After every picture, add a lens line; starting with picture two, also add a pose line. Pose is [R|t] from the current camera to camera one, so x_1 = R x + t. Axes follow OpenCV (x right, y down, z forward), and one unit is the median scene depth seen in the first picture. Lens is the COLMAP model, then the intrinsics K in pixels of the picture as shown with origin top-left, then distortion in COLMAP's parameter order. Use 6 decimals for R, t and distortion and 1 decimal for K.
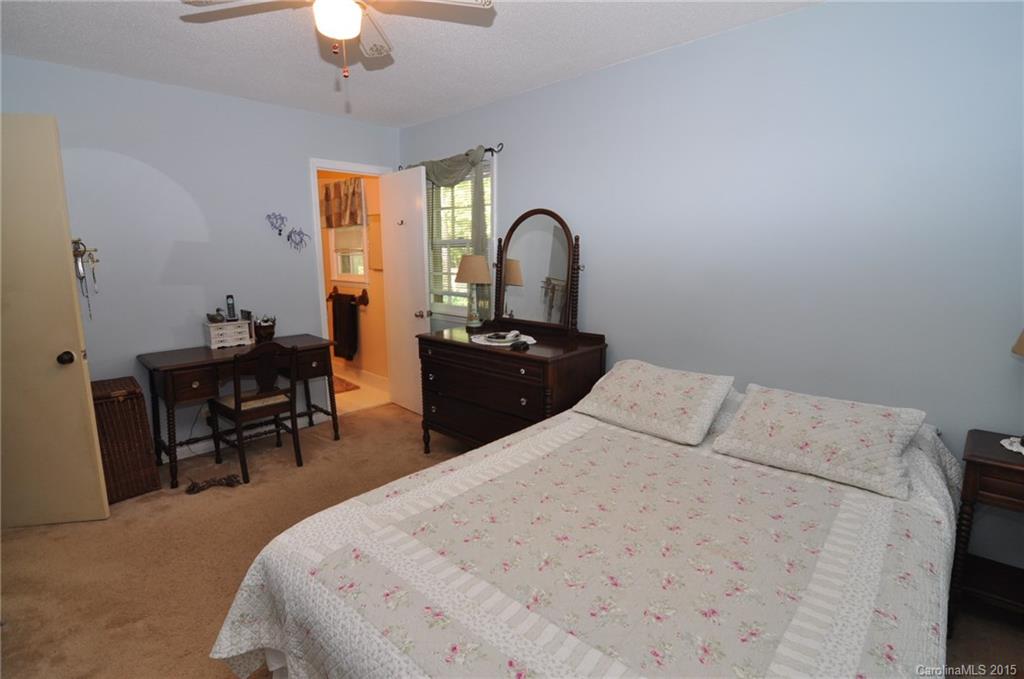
lens RADIAL K [[488.9, 0, 510.6], [0, 488.9, 338.9], [0, 0, 1]] dist [-0.009365, -0.004768]
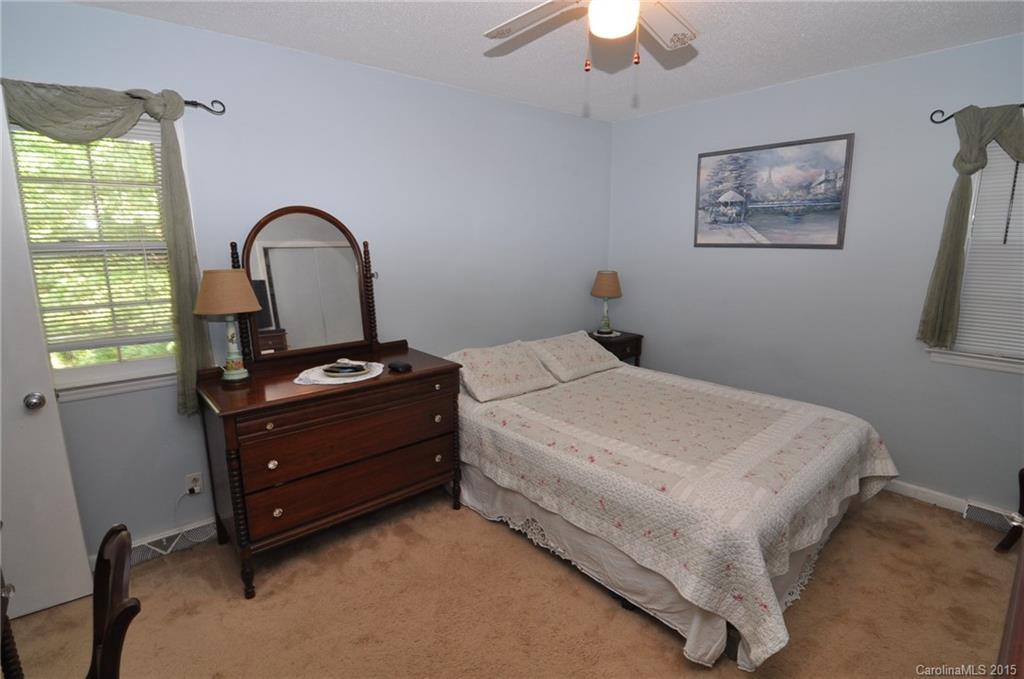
lens RADIAL K [[488.9, 0, 511.9], [0, 488.9, 336.8], [0, 0, 1]] dist [-0.009365, -0.004768]
pose [[0.112298, -0.183199, 0.976641, -0.752196], [0.185051, 0.969520, 0.160585, -0.132180], [-0.976292, 0.162695, 0.142776, 0.625715]]
